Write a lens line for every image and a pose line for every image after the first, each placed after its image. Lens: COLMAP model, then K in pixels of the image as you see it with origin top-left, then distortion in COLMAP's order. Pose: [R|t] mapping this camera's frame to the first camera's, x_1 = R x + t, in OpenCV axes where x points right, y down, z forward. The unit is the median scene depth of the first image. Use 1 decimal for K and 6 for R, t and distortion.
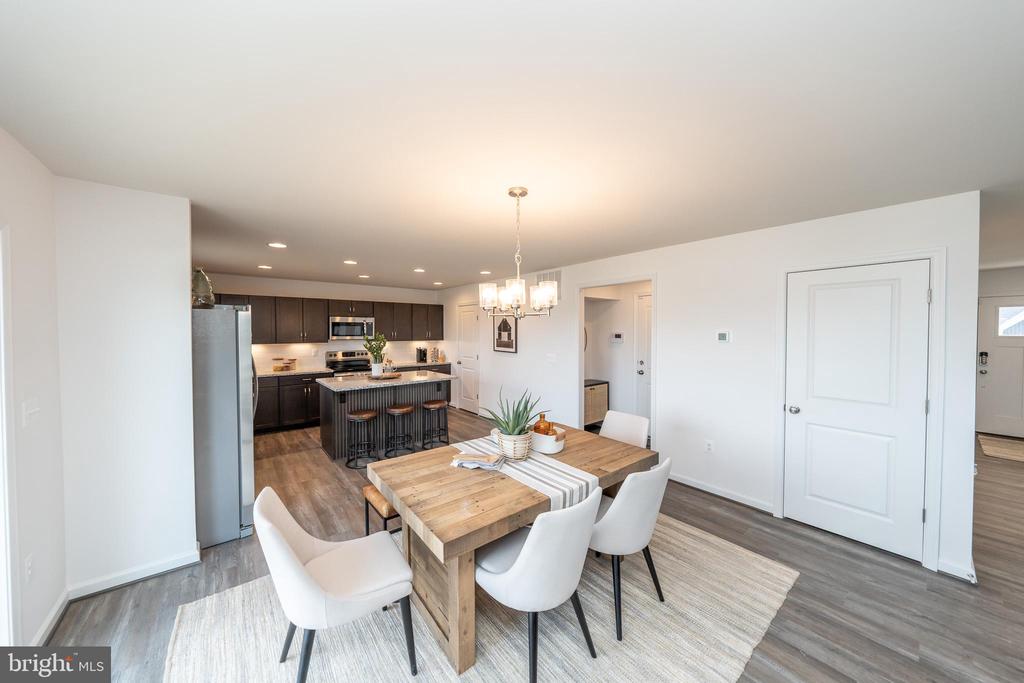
lens RADIAL K [[347.5, 0, 513.0], [0, 347.5, 338.4], [0, 0, 1]] dist [-0.000943, -0.000124]
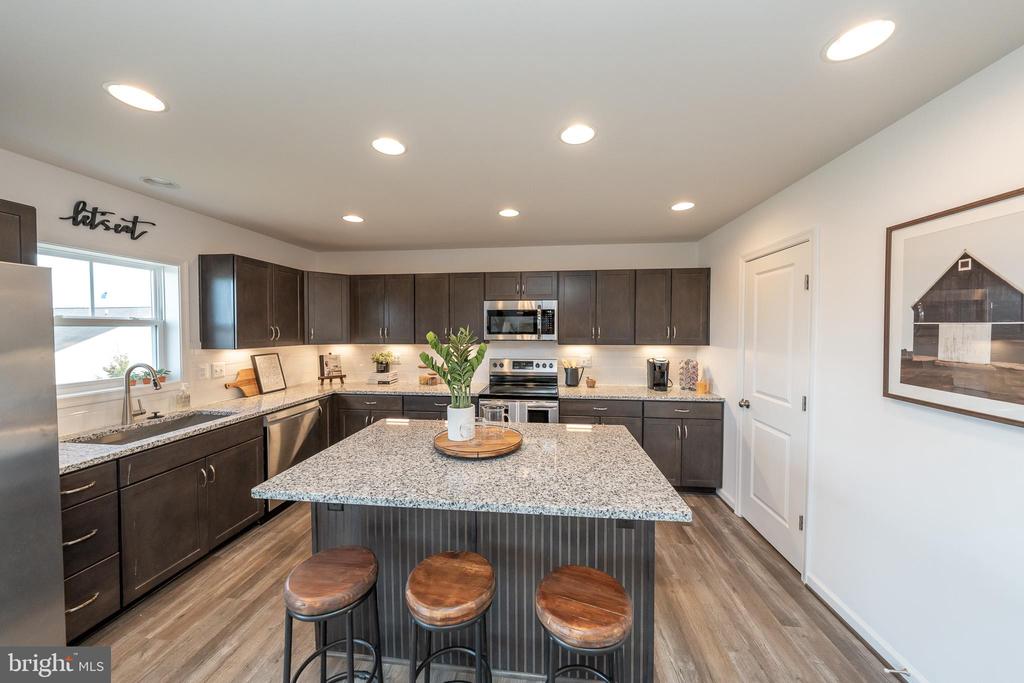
lens RADIAL K [[347.5, 0, 513.0], [0, 347.5, 338.4], [0, 0, 1]] dist [-0.000943, -0.000124]
pose [[0.683853, 0.019469, -0.729360, -0.053134], [-0.017100, 0.999797, 0.010655, -0.005251], [0.729420, 0.005185, 0.684047, 0.582676]]
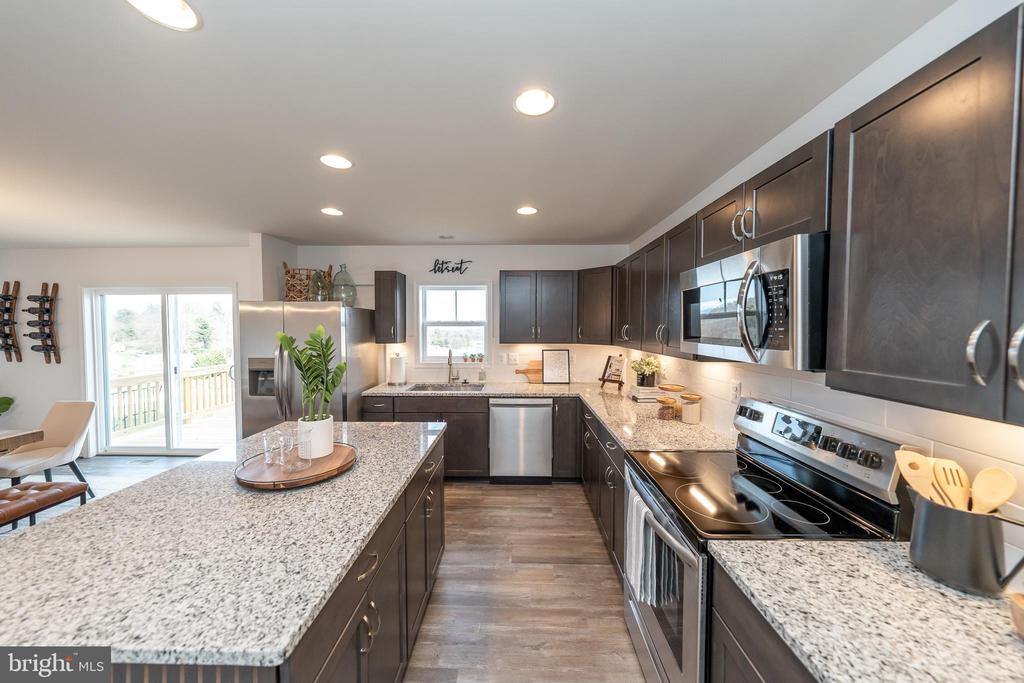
lens RADIAL K [[347.5, 0, 513.0], [0, 347.5, 338.4], [0, 0, 1]] dist [-0.000943, -0.000124]
pose [[-0.666742, 0.026579, -0.744815, -0.197090], [-0.016857, 0.998570, 0.050725, -0.018112], [0.745098, 0.046376, -0.665341, 1.013188]]
